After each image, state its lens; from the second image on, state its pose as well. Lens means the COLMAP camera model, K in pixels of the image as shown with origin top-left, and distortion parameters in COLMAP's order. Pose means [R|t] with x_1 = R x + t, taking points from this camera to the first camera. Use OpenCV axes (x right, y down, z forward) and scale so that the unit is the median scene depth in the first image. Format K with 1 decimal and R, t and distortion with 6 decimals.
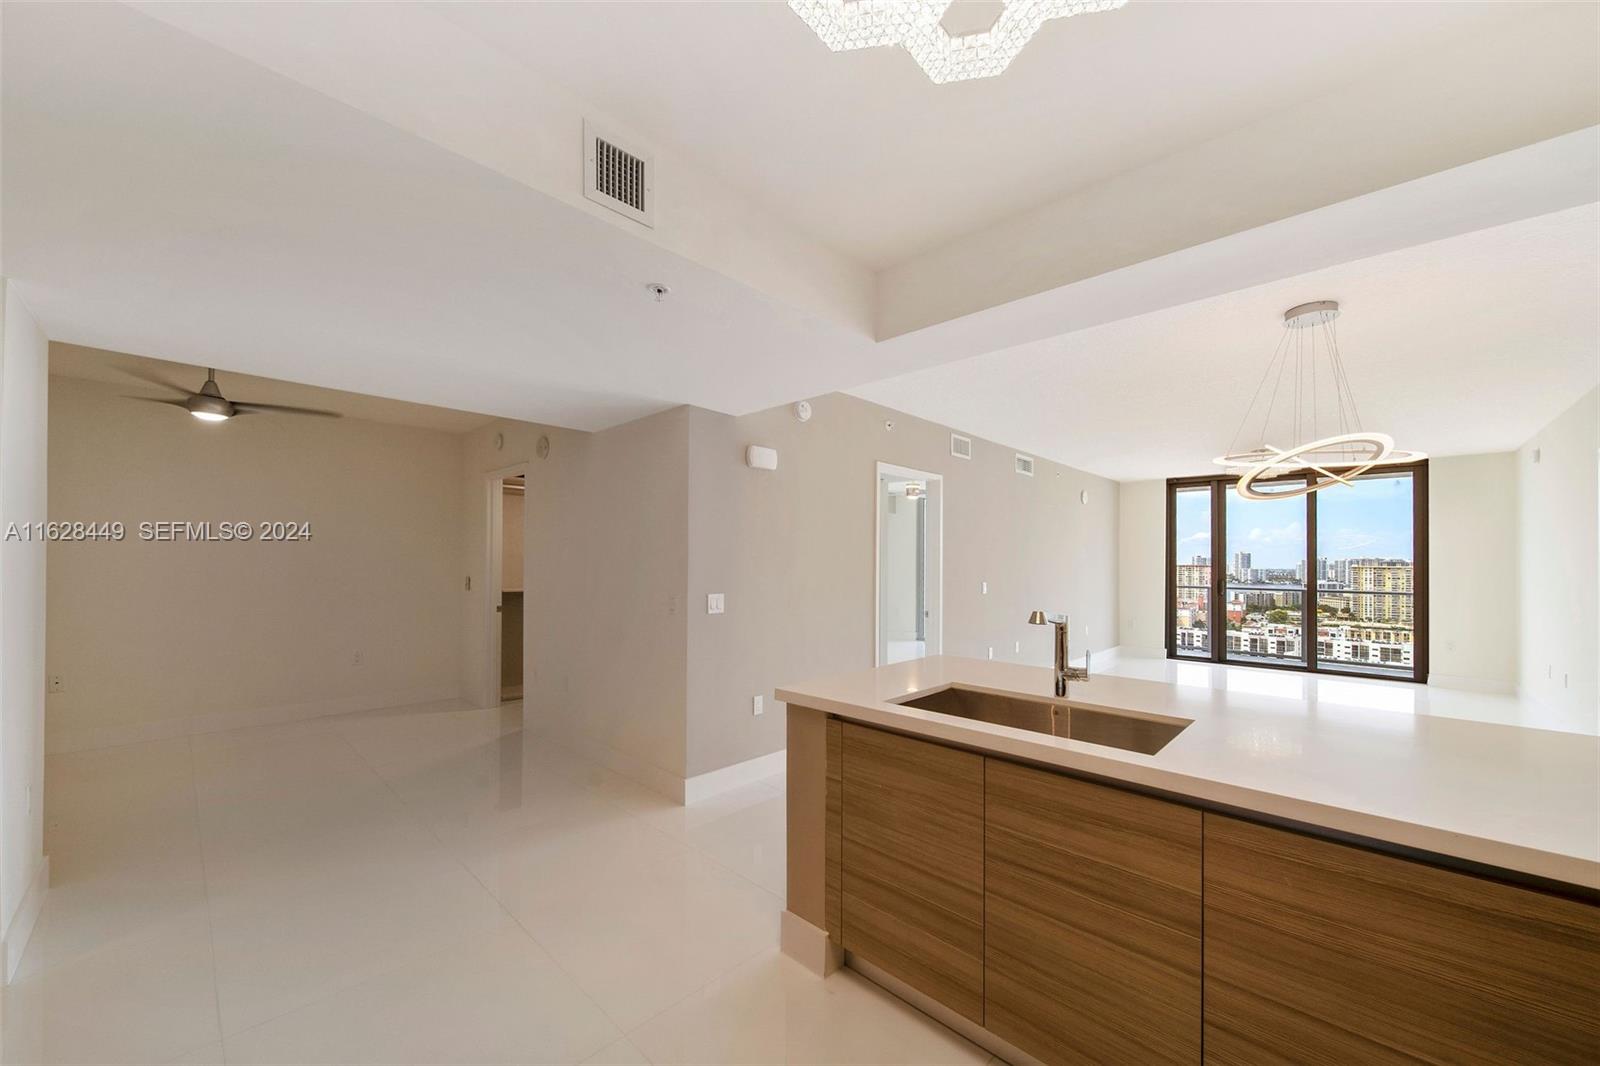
lens RADIAL K [[610.7, 0, 794.6], [0, 610.7, 560.9], [0, 0, 1]] dist [0.000517, 0.000030]
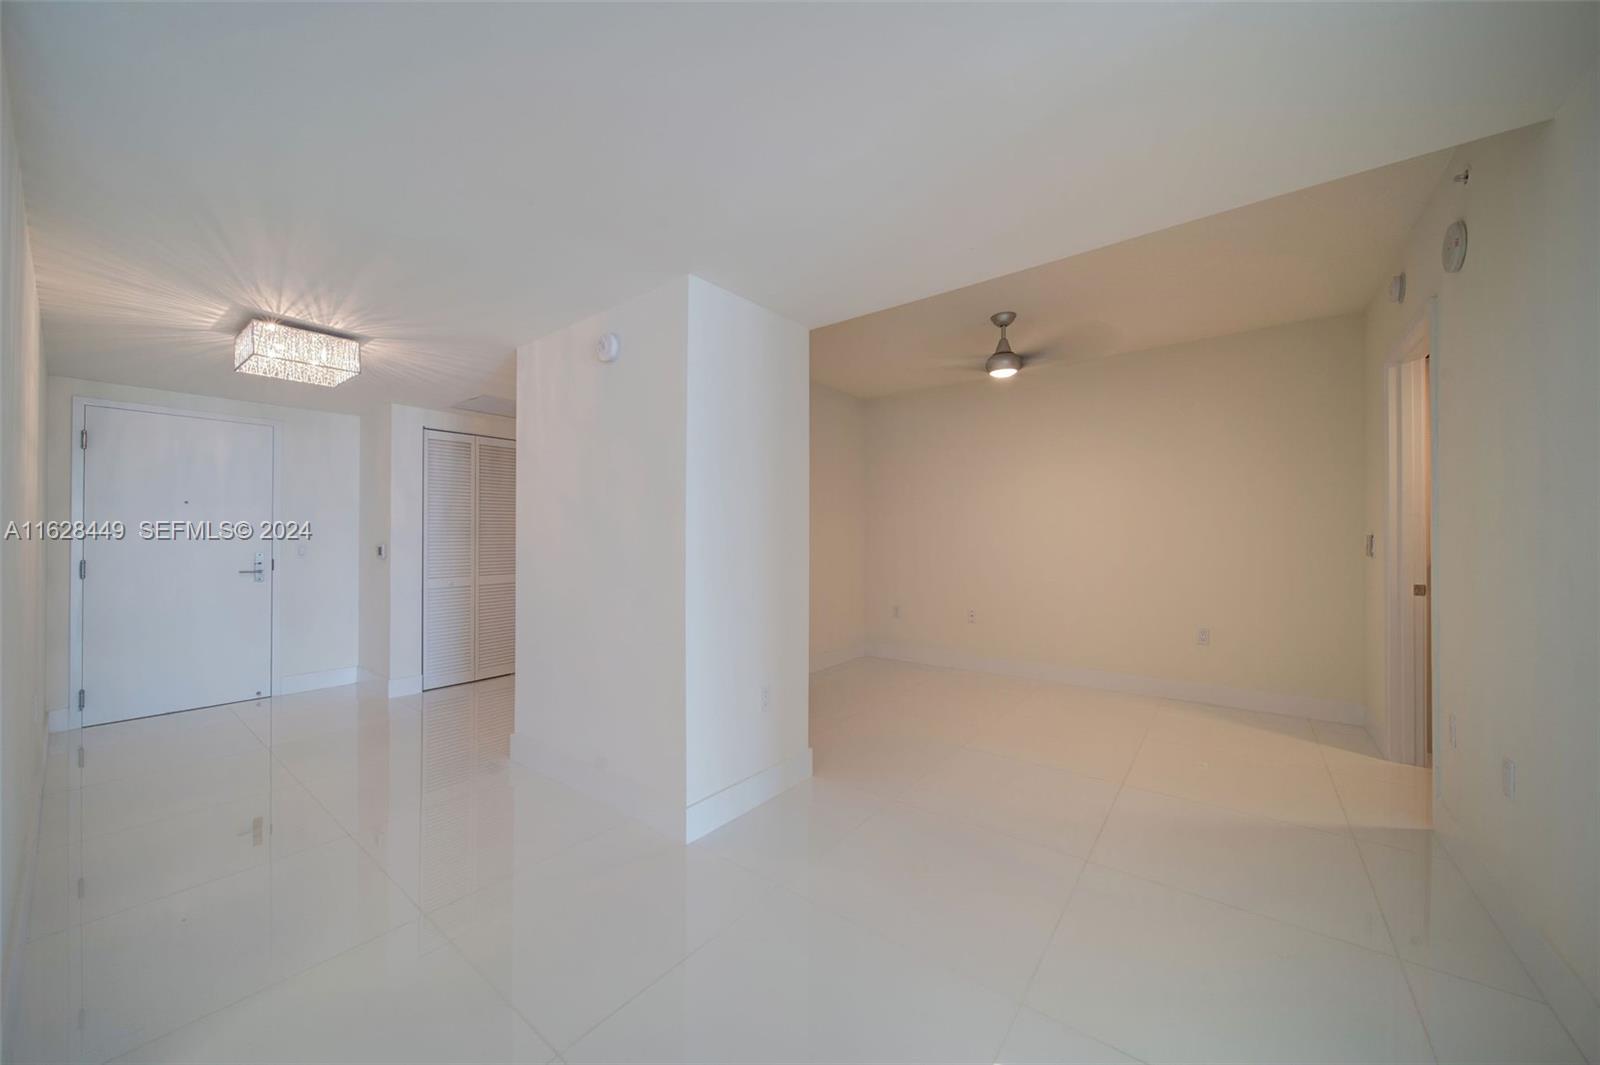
lens RADIAL K [[559.0, 0, 820.4], [0, 559.0, 529.7], [0, 0, 1]] dist [0.002786, 0.000110]
pose [[0.140324, -0.026070, -0.989762, -0.050546], [0.004669, 0.999660, -0.025668, 0.034302], [0.990095, -0.001020, 0.140398, 0.385532]]
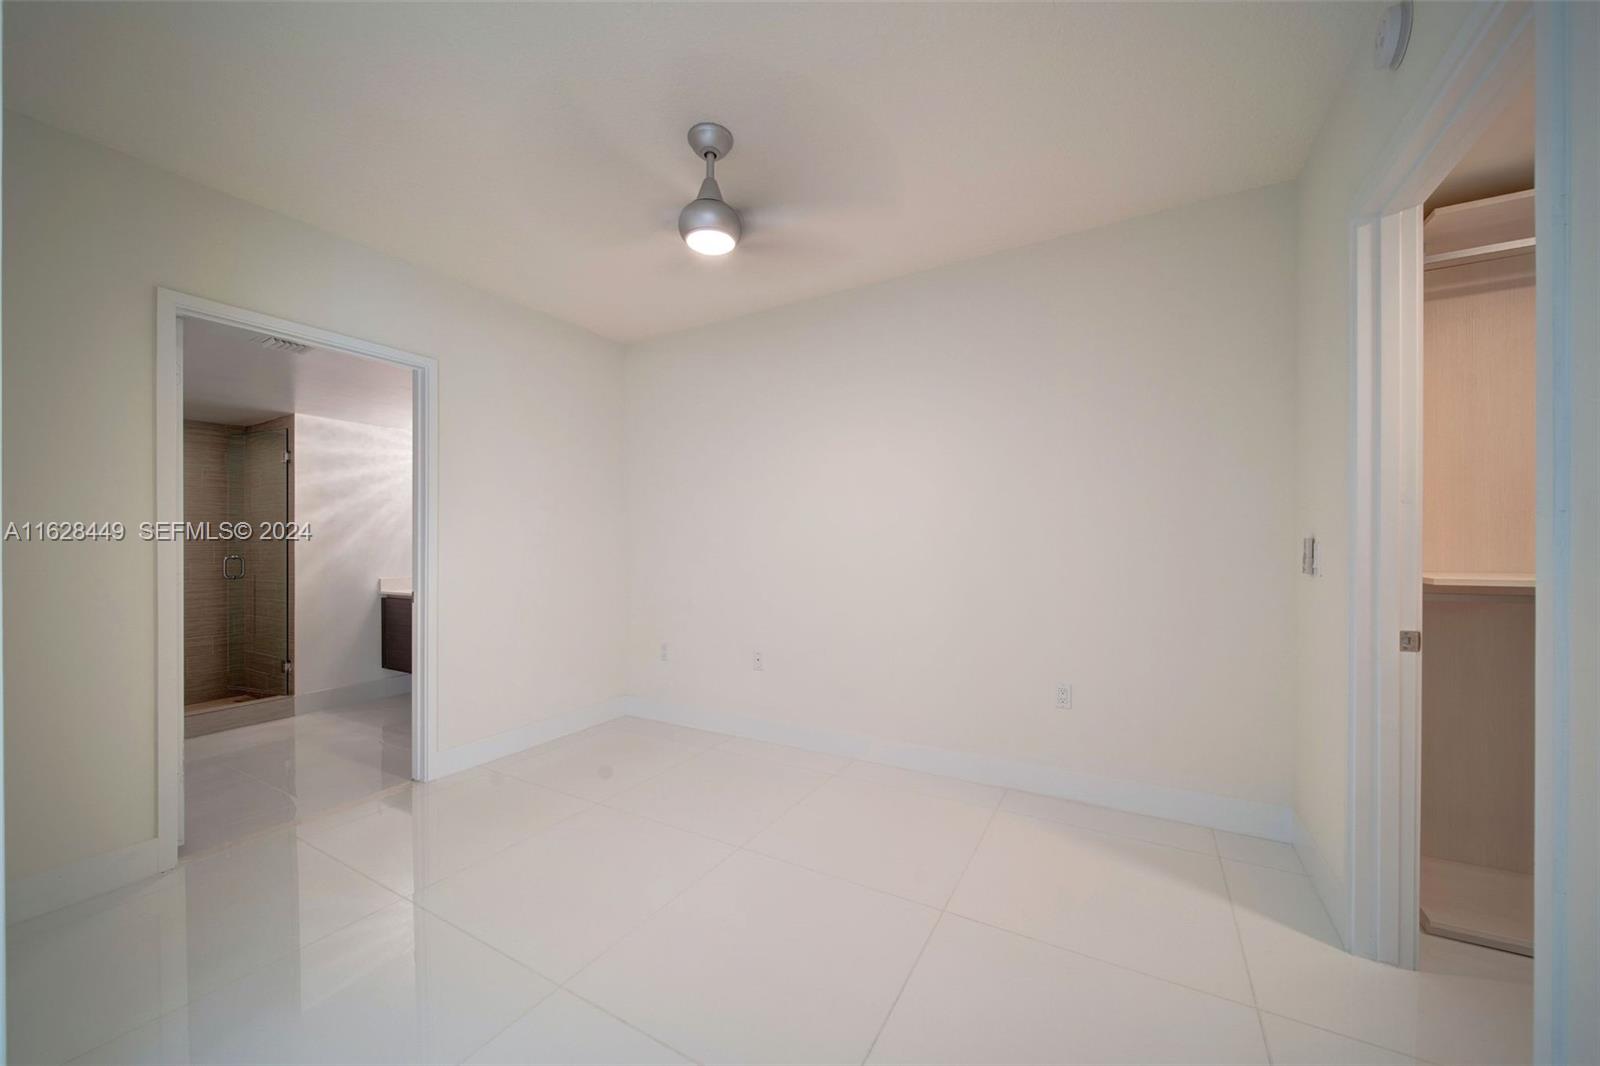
lens RADIAL K [[587.4, 0, 805.9], [0, 587.4, 540.8], [0, 0, 1]] dist [0.001520, -0.001184]
pose [[0.267838, -0.015585, -0.963338, -0.287276], [0.010934, 0.999854, -0.013136, 0.030336], [0.963402, -0.007014, 0.267969, 0.642537]]
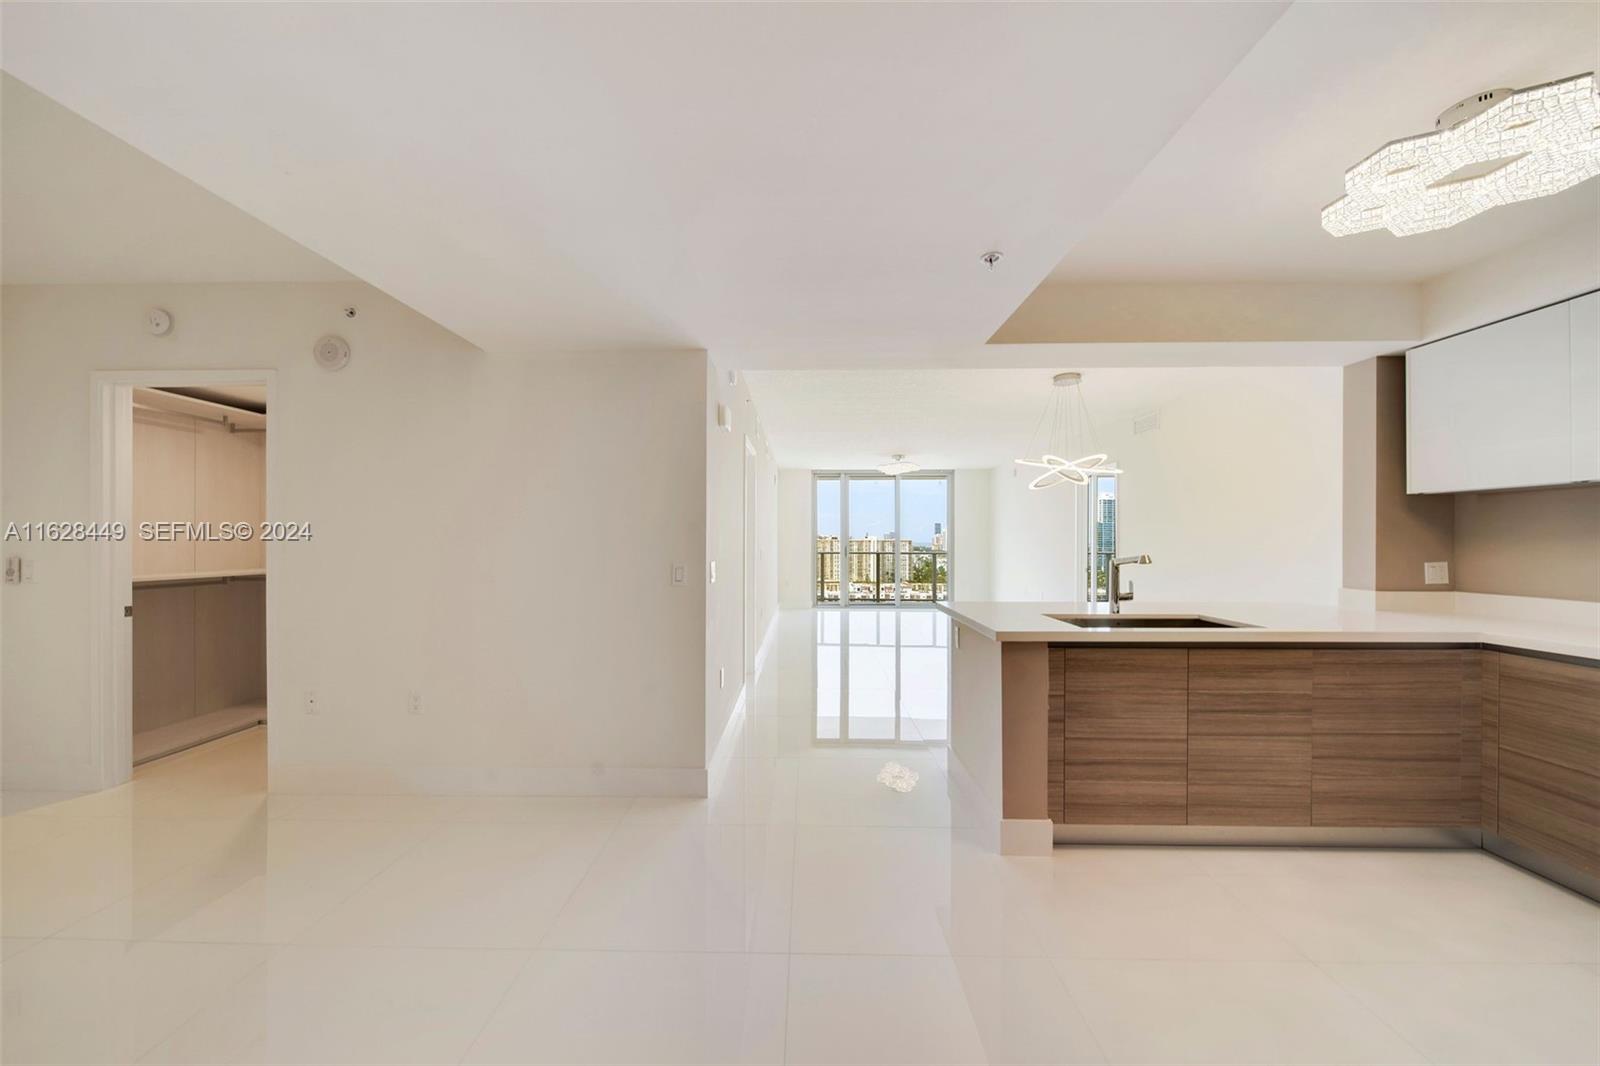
lens RADIAL K [[587.4, 0, 793.8], [0, 587.4, 535.6], [0, 0, 1]] dist [0.001520, -0.001184]
pose [[0.733568, -0.001287, 0.679614, -0.401313], [0.002857, 0.999995, -0.001190, 0.009612], [-0.679610, 0.002815, 0.733569, 0.165459]]
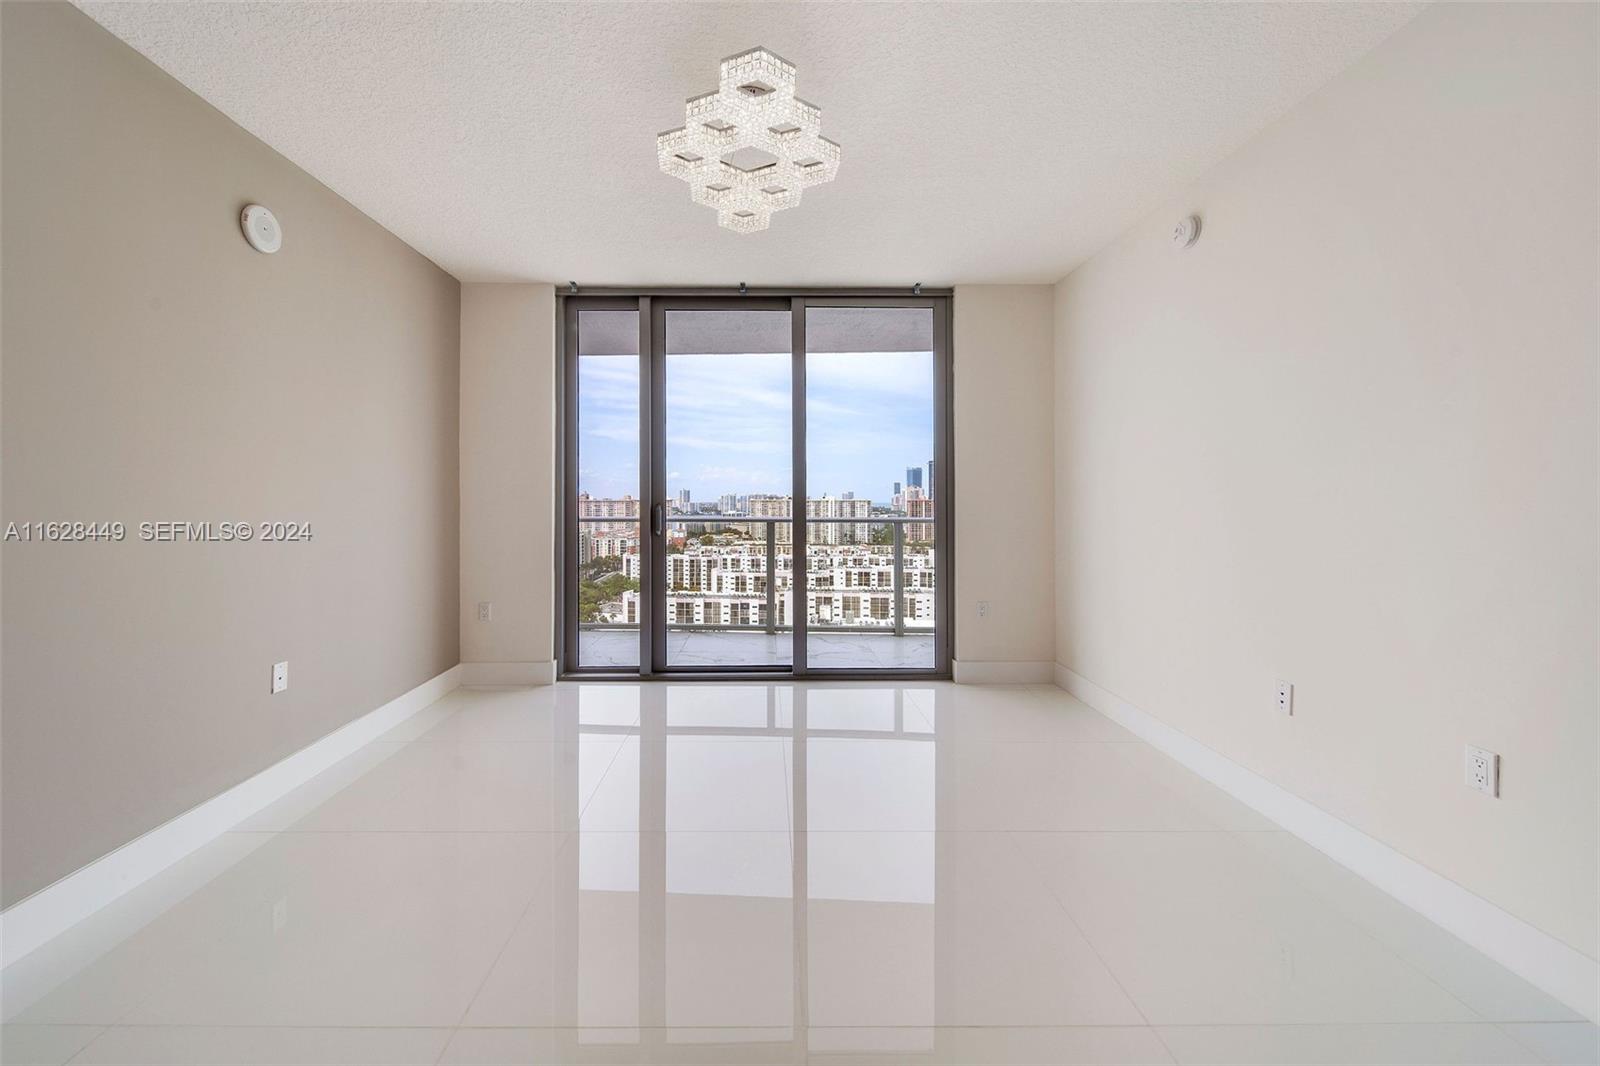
lens RADIAL K [[587.4, 0, 769.9], [0, 587.4, 508.0], [0, 0, 1]] dist [0.001520, -0.001184]
pose [[0.712609, -0.013674, 0.701428, 0.612066], [0.000772, 0.999825, 0.018707, 0.037334], [-0.701561, -0.012789, 0.712495, 0.846995]]
